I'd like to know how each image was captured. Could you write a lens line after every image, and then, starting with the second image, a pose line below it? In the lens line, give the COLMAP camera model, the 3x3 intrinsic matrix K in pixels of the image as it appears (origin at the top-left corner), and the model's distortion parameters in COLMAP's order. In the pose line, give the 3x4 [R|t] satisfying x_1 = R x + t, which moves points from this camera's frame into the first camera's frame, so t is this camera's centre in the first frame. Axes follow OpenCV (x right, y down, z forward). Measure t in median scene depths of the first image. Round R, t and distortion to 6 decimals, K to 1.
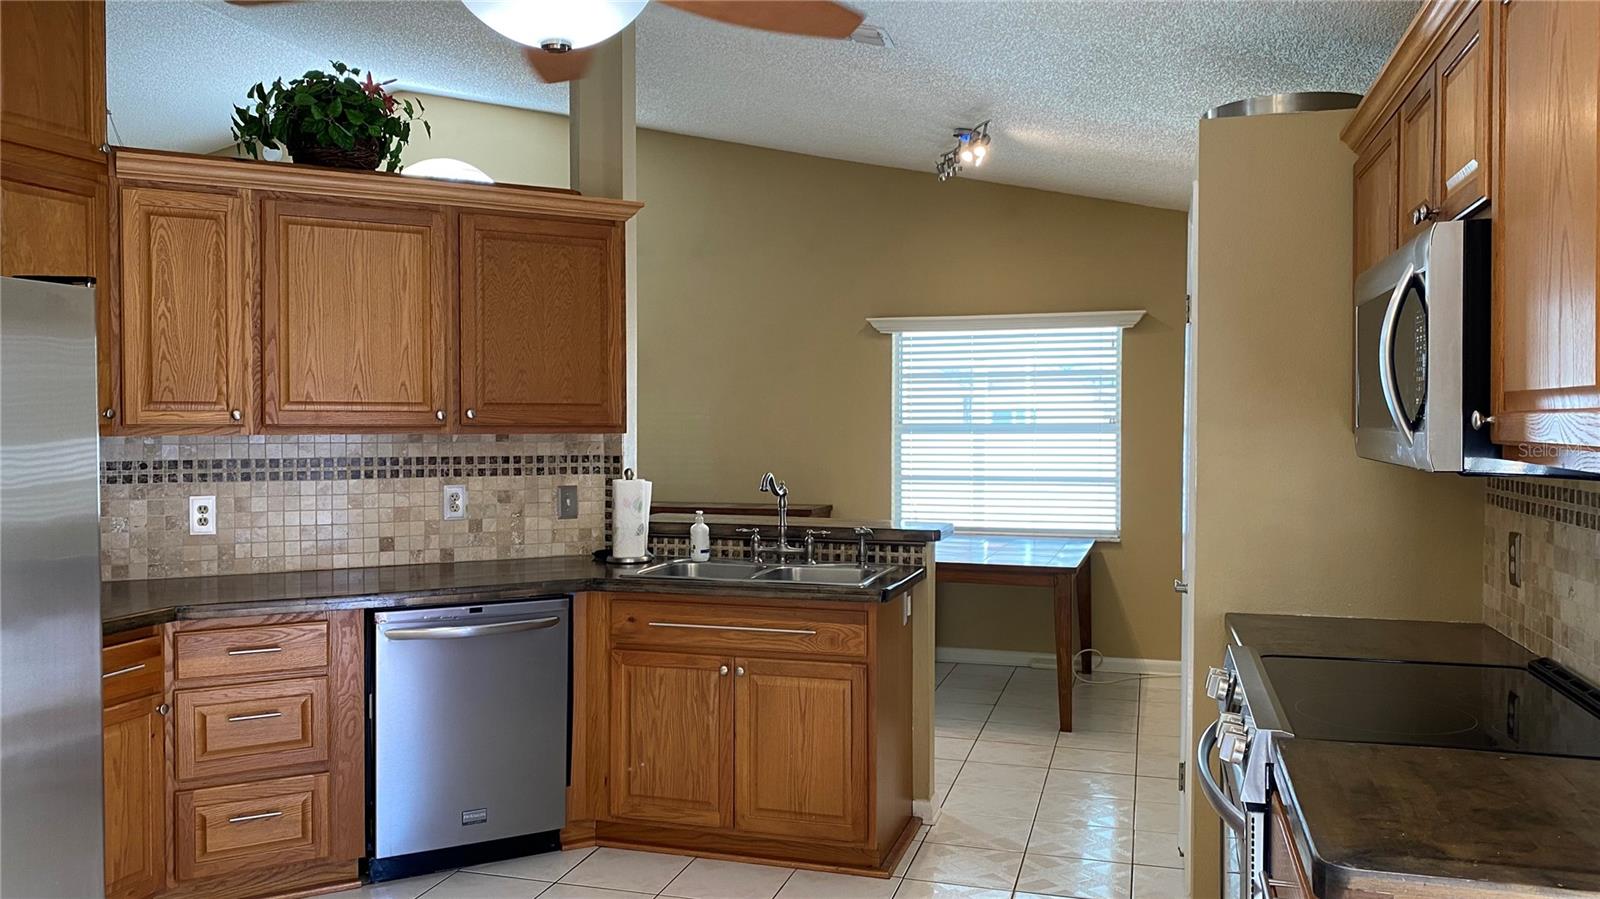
lens RADIAL K [[1227.6, 0, 800.0], [0, 1227.6, 449.5], [0, 0, 1]] dist [0.001344, -0.008672]
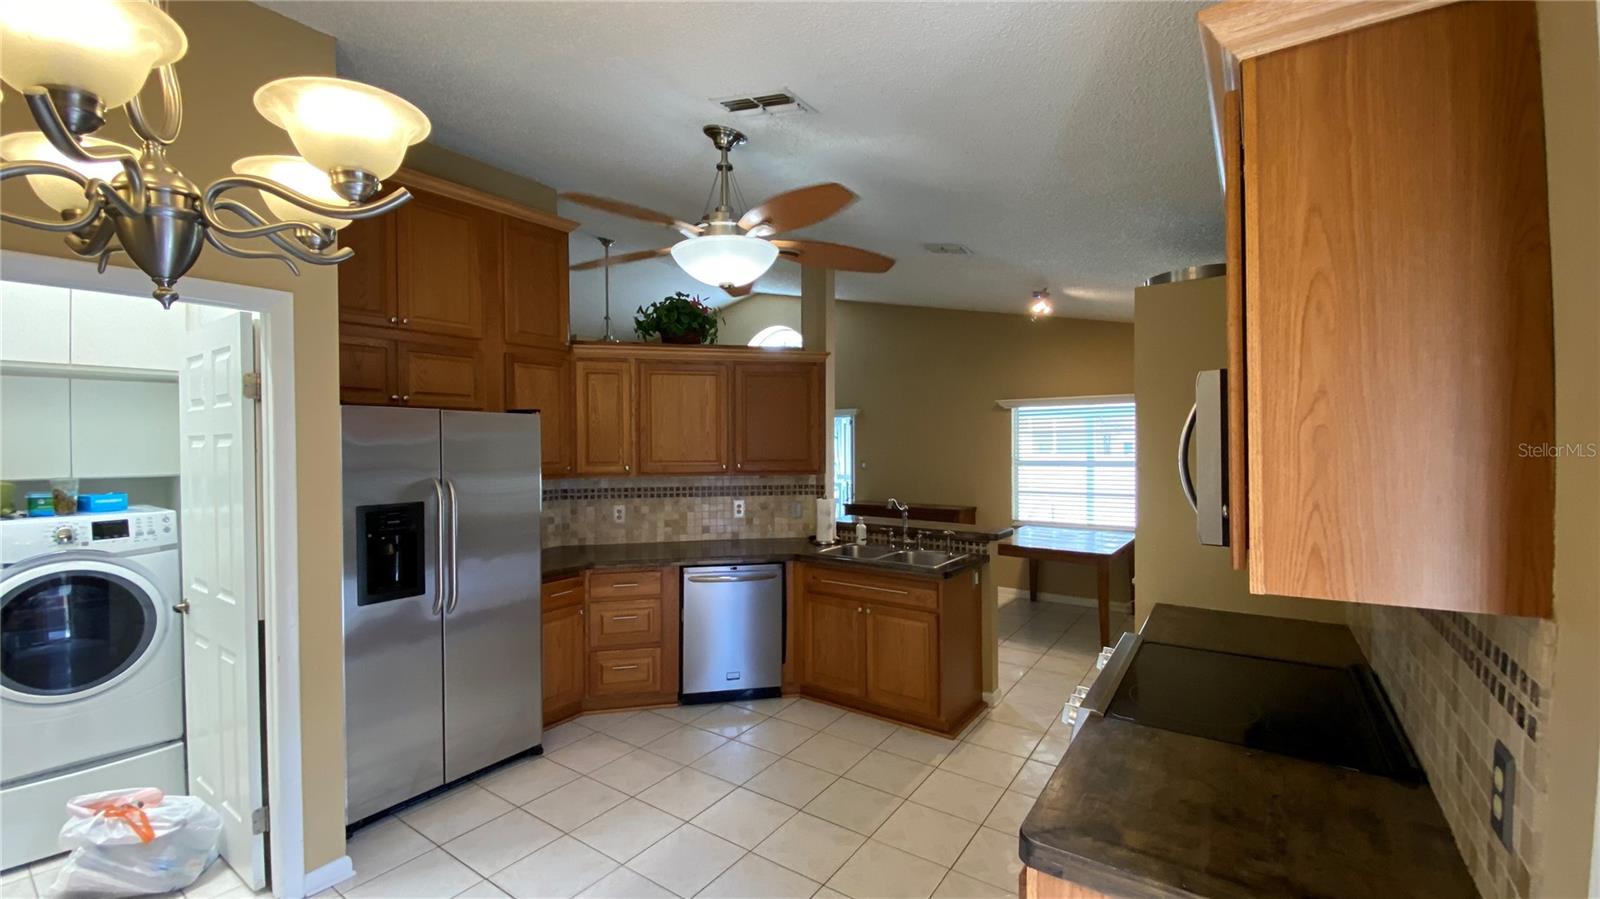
lens RADIAL K [[649.2, 0, 800.0], [0, 649.2, 449.5], [0, 0, 1]] dist [0.059634, -0.000051]
pose [[0.946323, -0.003341, -0.323204, 0.156299], [-0.001300, 0.999899, -0.014143, -0.040106], [0.323219, 0.013804, 0.946224, 0.050370]]
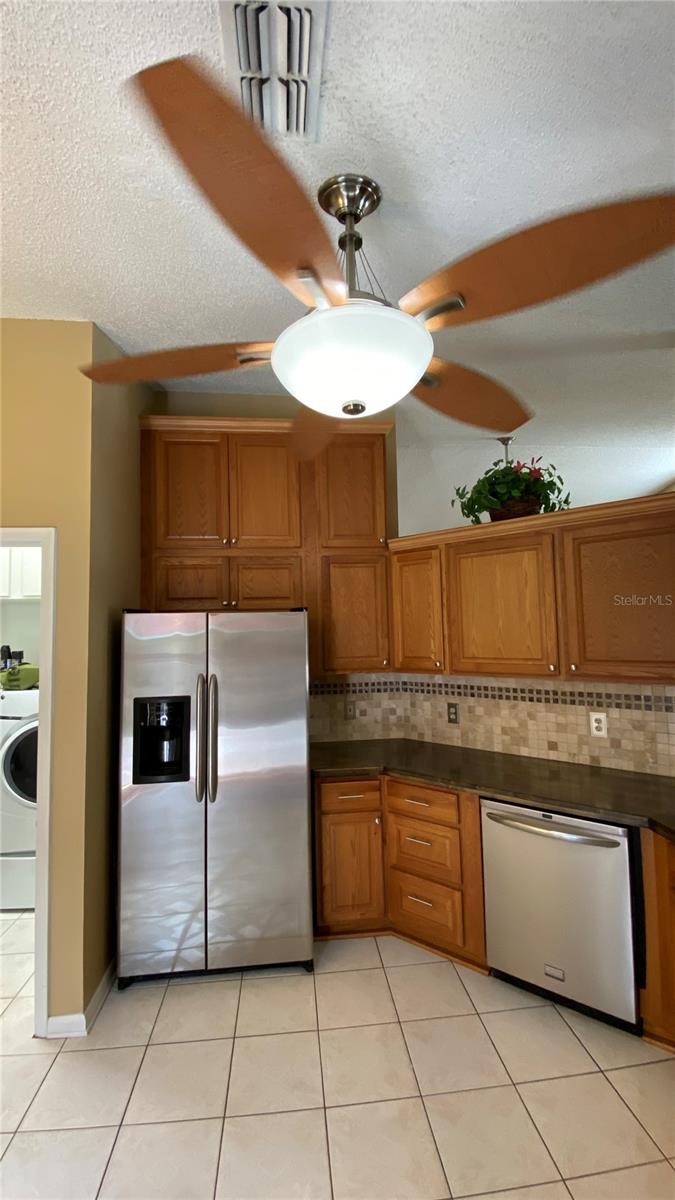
lens RADIAL K [[485.3, 0, 317.3], [0, 485.3, 592.0], [0, 0, 1]] dist [0.000849, -0.015553]
pose [[0.346673, -0.084789, -0.934146, 0.160361], [-0.002829, 0.995807, -0.091435, -0.063661], [0.937982, 0.034341, 0.344979, 0.517098]]
